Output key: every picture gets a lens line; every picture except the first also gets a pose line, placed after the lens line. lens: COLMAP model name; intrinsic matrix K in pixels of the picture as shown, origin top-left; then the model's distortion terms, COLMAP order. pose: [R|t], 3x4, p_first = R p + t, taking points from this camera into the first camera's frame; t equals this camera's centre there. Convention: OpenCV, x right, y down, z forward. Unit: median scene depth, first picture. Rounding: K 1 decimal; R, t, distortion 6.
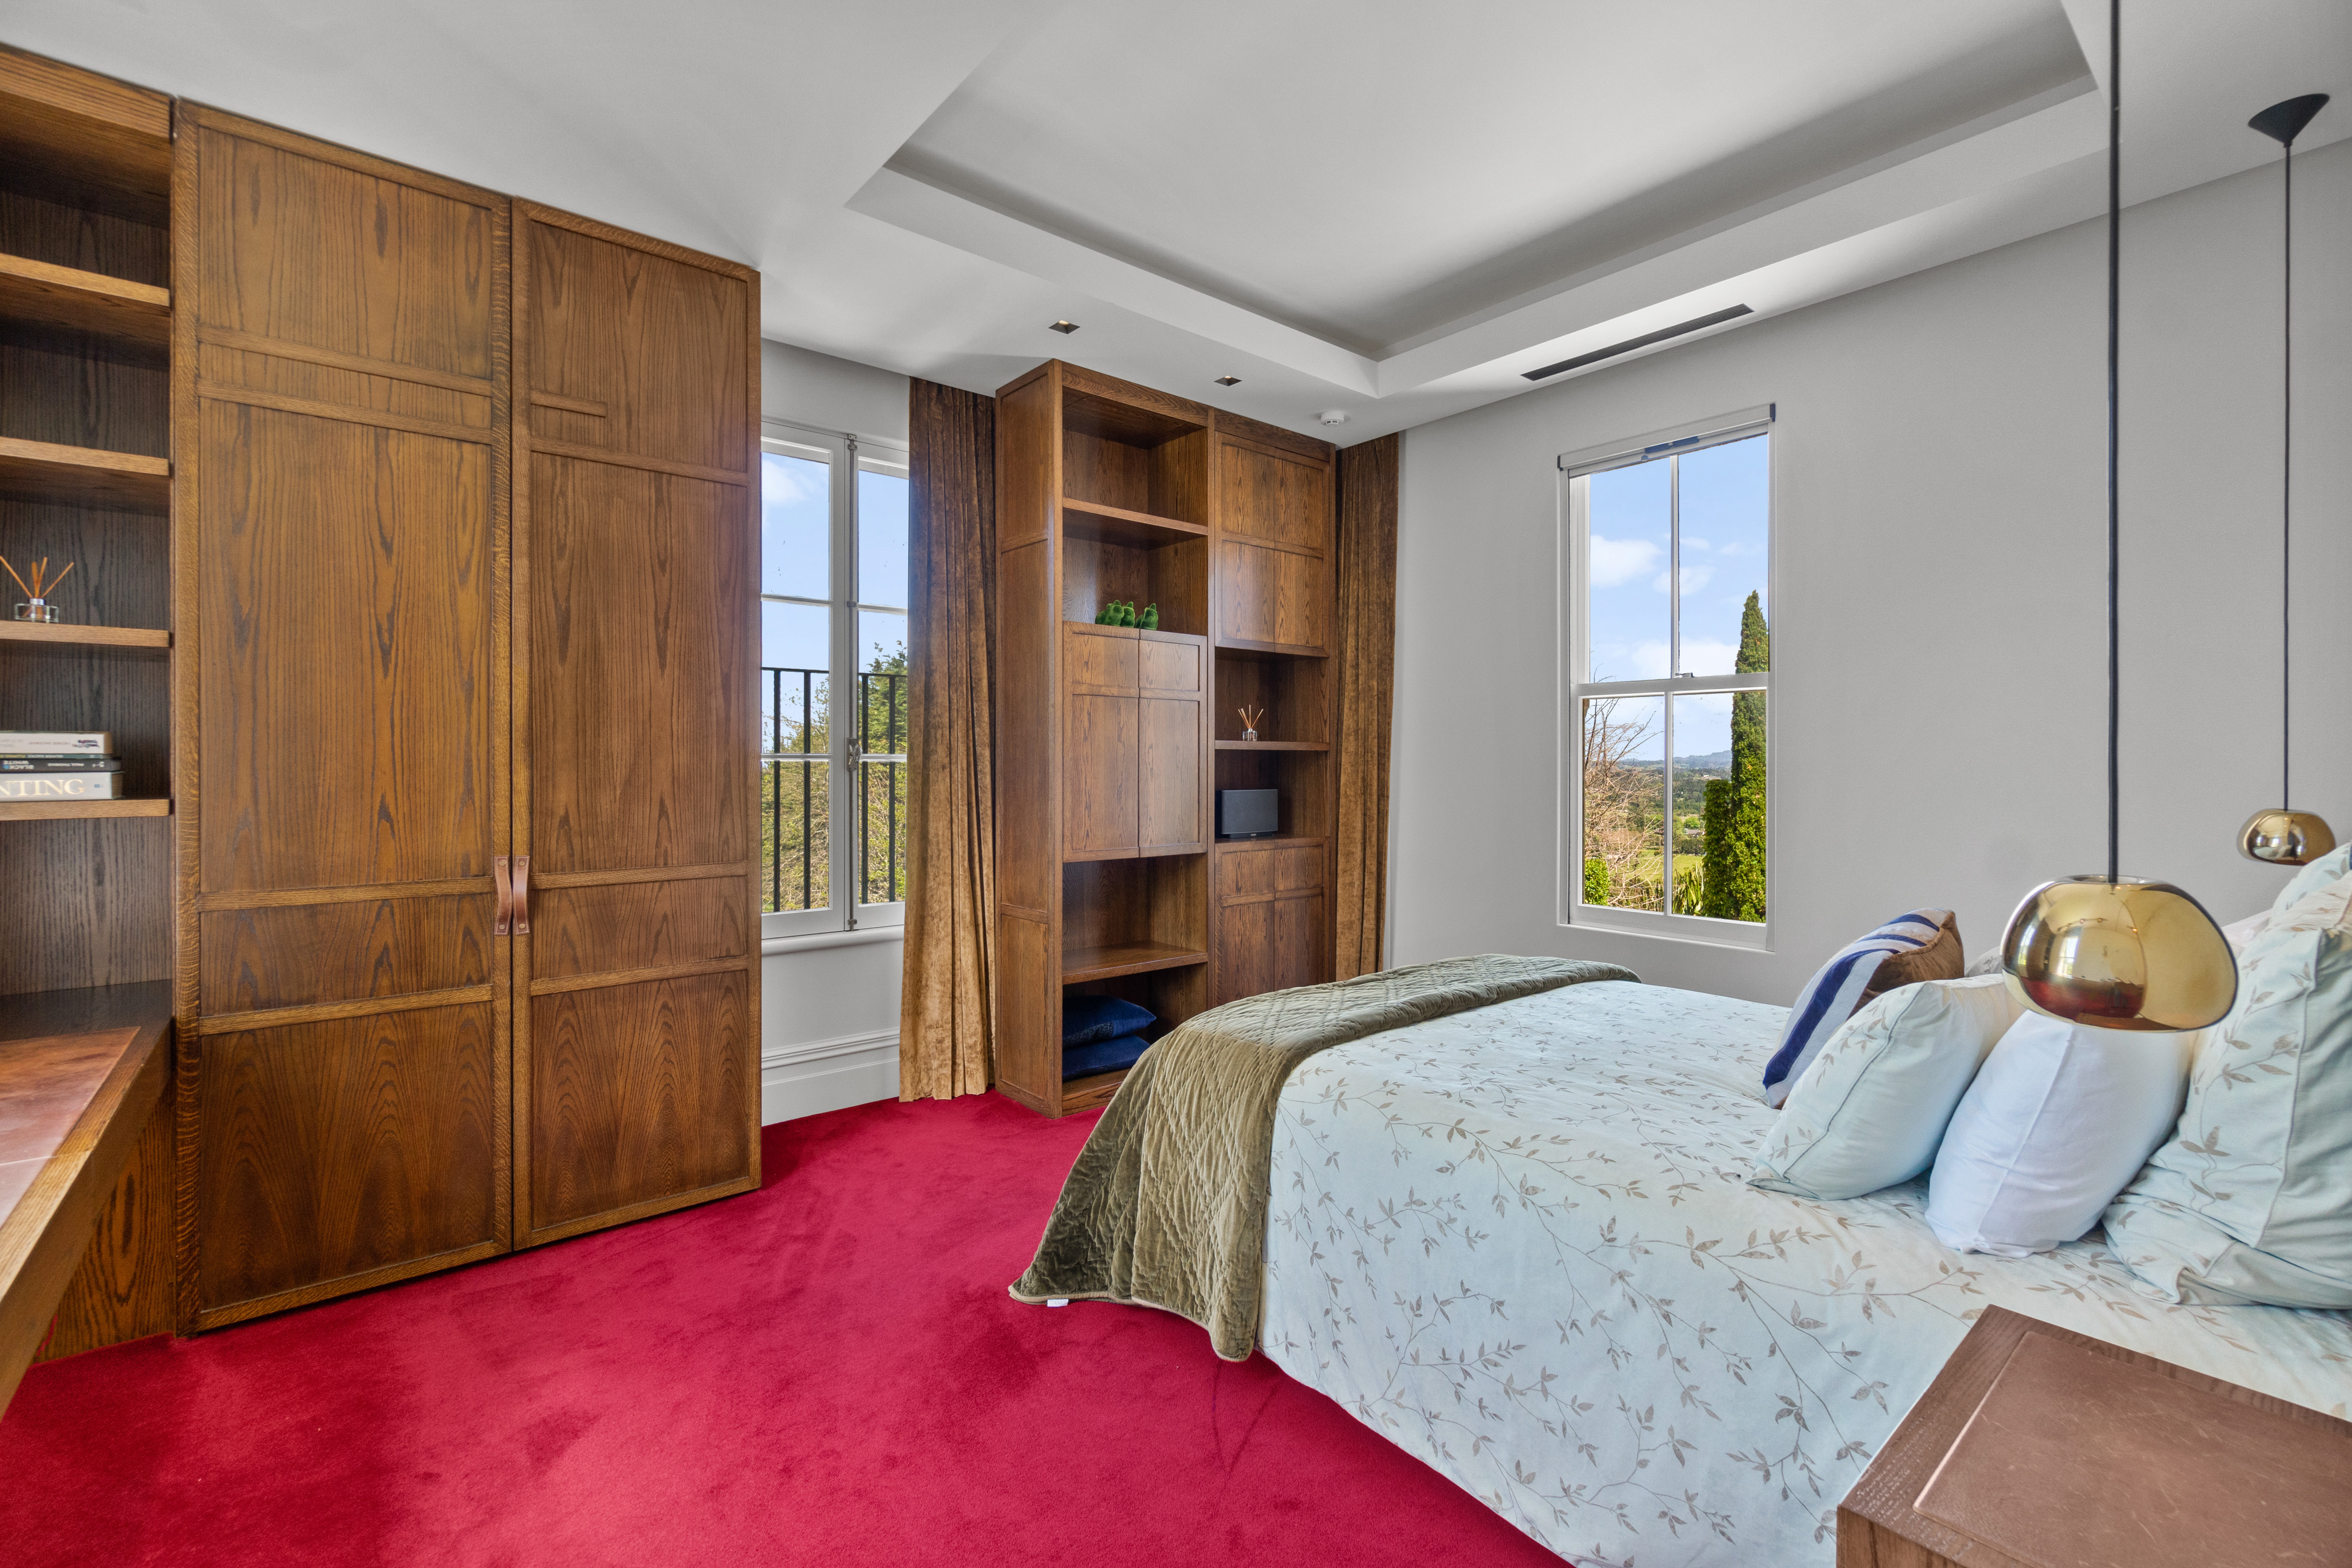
lens RADIAL K [[1027.0, 0, 1165.8], [0, 1027.0, 772.0], [0, 0, 1]] dist [-0.002114, 0.000275]
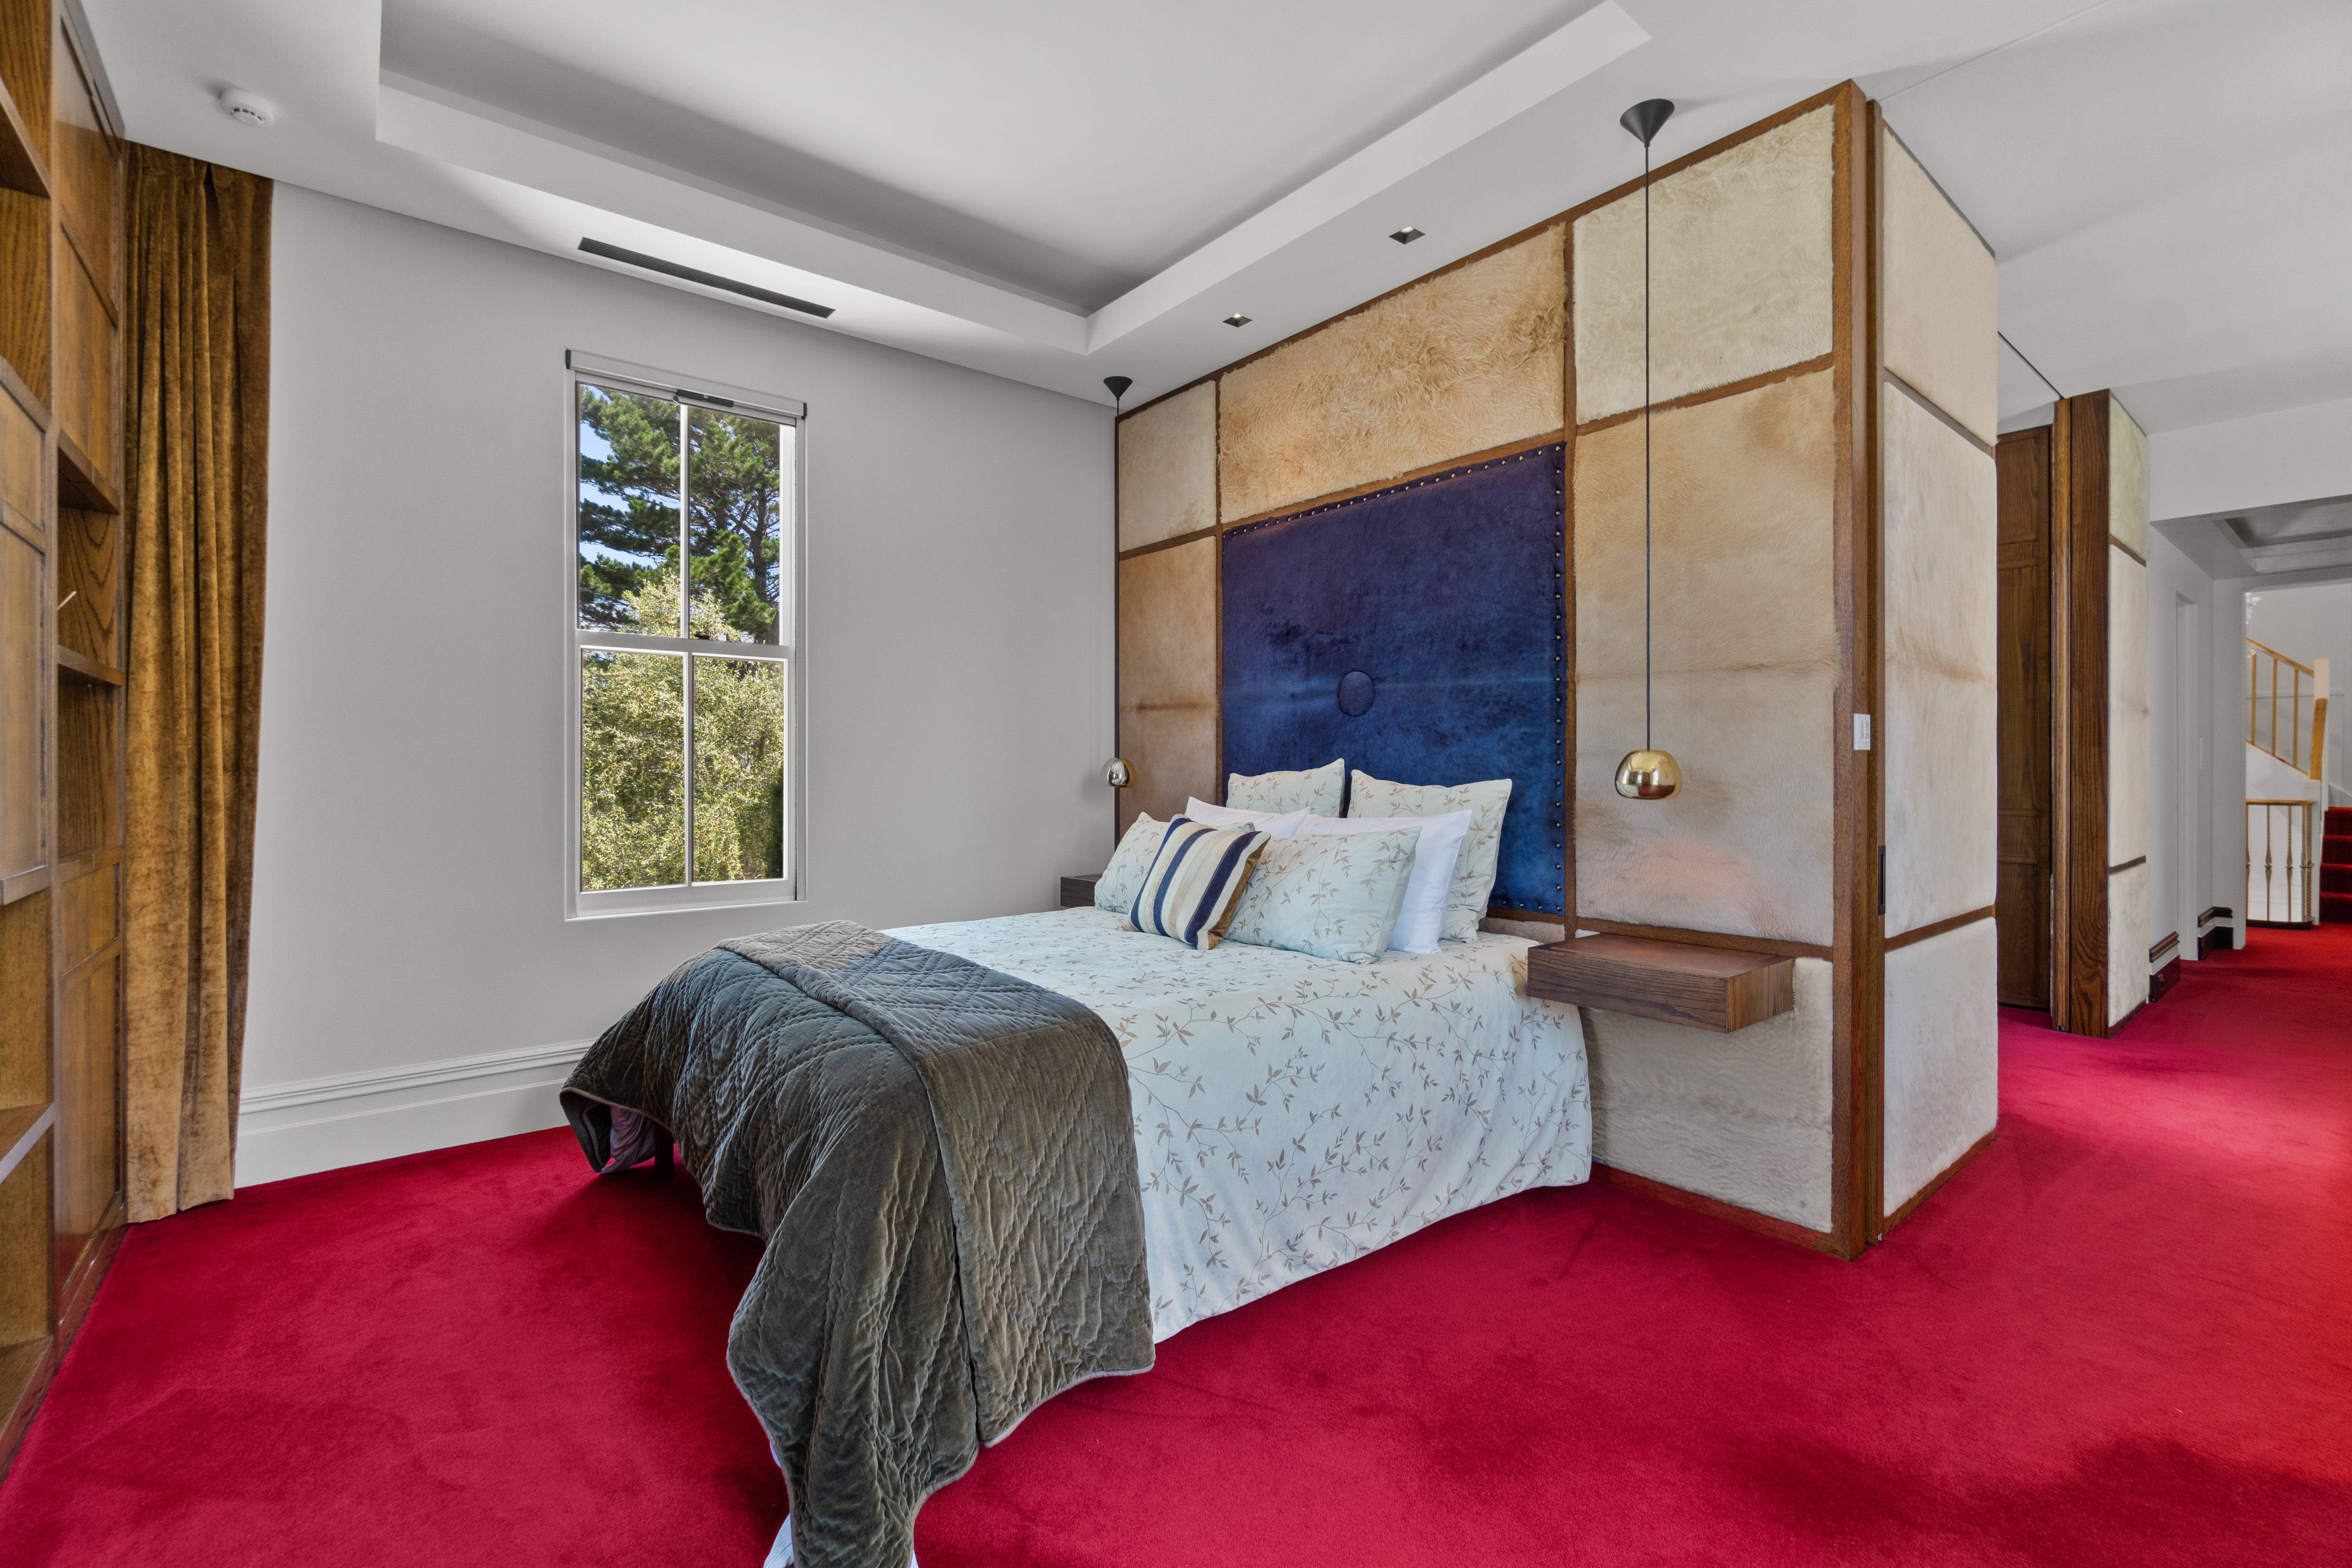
lens RADIAL K [[1027.0, 0, 1165.5], [0, 1027.0, 775.1], [0, 0, 1]] dist [-0.002114, 0.000275]
pose [[0.004097, -0.005115, 0.999979, -0.901442], [0.009713, 0.999940, 0.005075, 0.066815], [-0.999944, 0.009692, 0.004146, 1.080851]]
